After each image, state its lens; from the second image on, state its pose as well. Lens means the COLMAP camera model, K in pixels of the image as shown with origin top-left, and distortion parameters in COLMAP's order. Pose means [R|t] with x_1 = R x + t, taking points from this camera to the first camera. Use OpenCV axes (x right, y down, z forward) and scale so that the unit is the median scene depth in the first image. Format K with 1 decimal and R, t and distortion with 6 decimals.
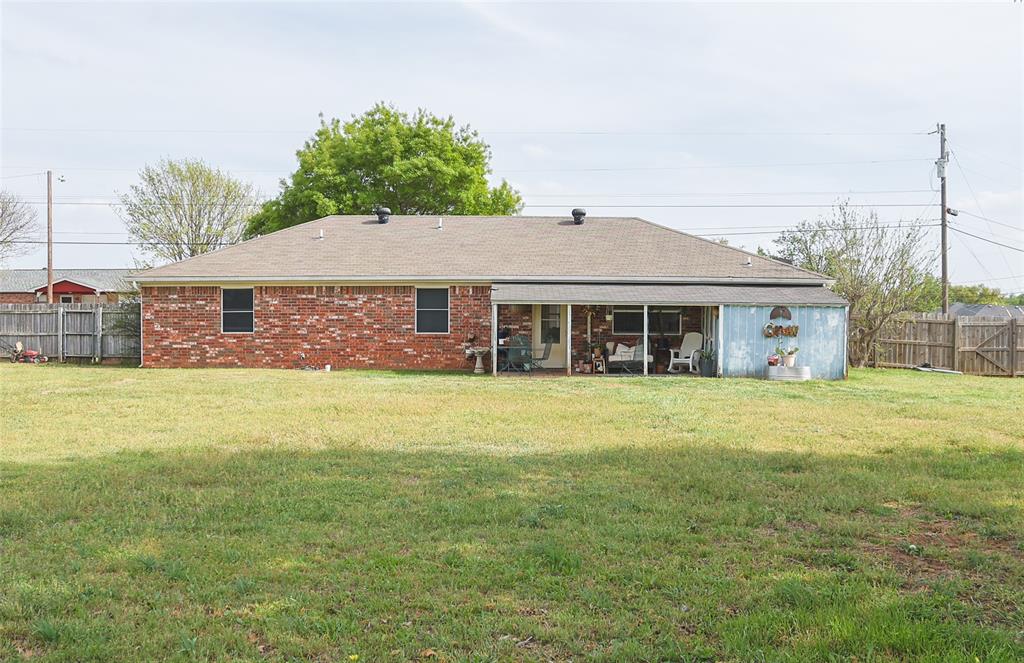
lens RADIAL K [[1019.5, 0, 510.5], [0, 1019.5, 376.3], [0, 0, 1]] dist [-0.092782, 0.010900]
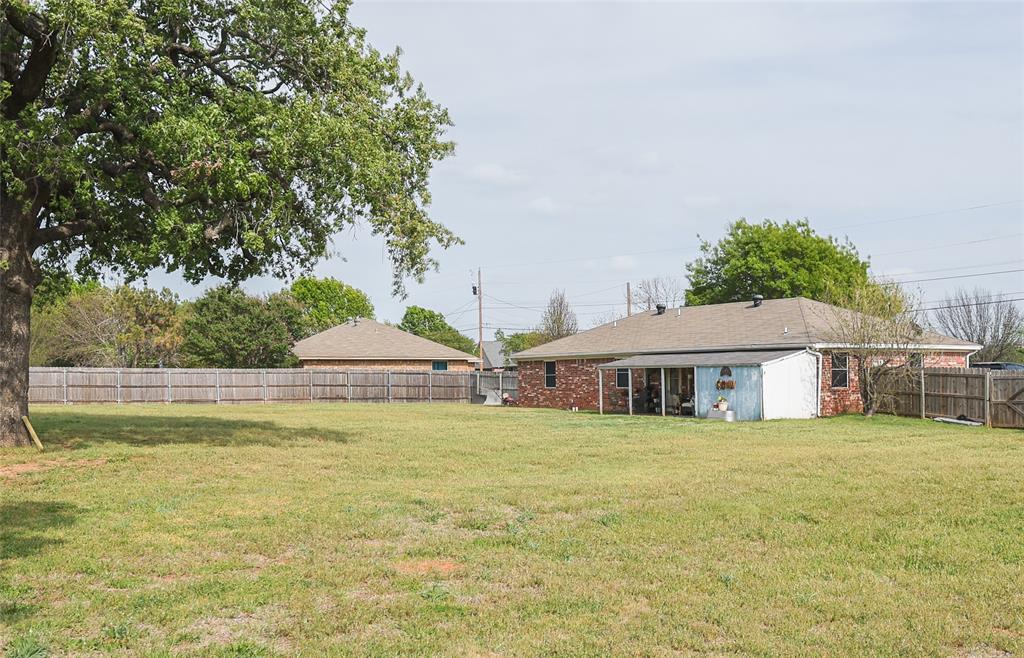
lens RADIAL K [[1028.5, 0, 512.6], [0, 1028.5, 348.3], [0, 0, 1]] dist [-0.009318, -0.418186]
pose [[0.548191, -0.033446, -0.835684, 1.134203], [-0.041932, 0.996844, -0.067403, 0.010174], [0.835301, 0.071992, 0.545059, 0.007338]]
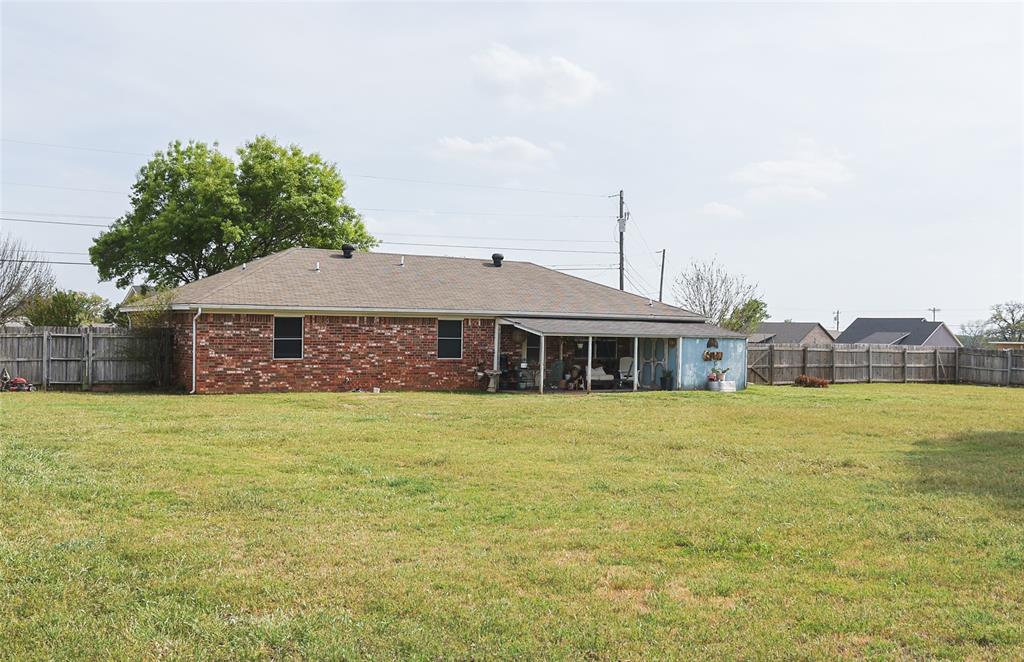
lens RADIAL K [[1028.5, 0, 512.6], [0, 1028.5, 350.3], [0, 0, 1]] dist [-0.009318, -0.418186]
pose [[0.832125, -0.000810, 0.554587, -0.669570], [0.023223, 0.999173, -0.033385, -0.010766], [-0.554101, 0.040659, 0.831456, -0.019370]]
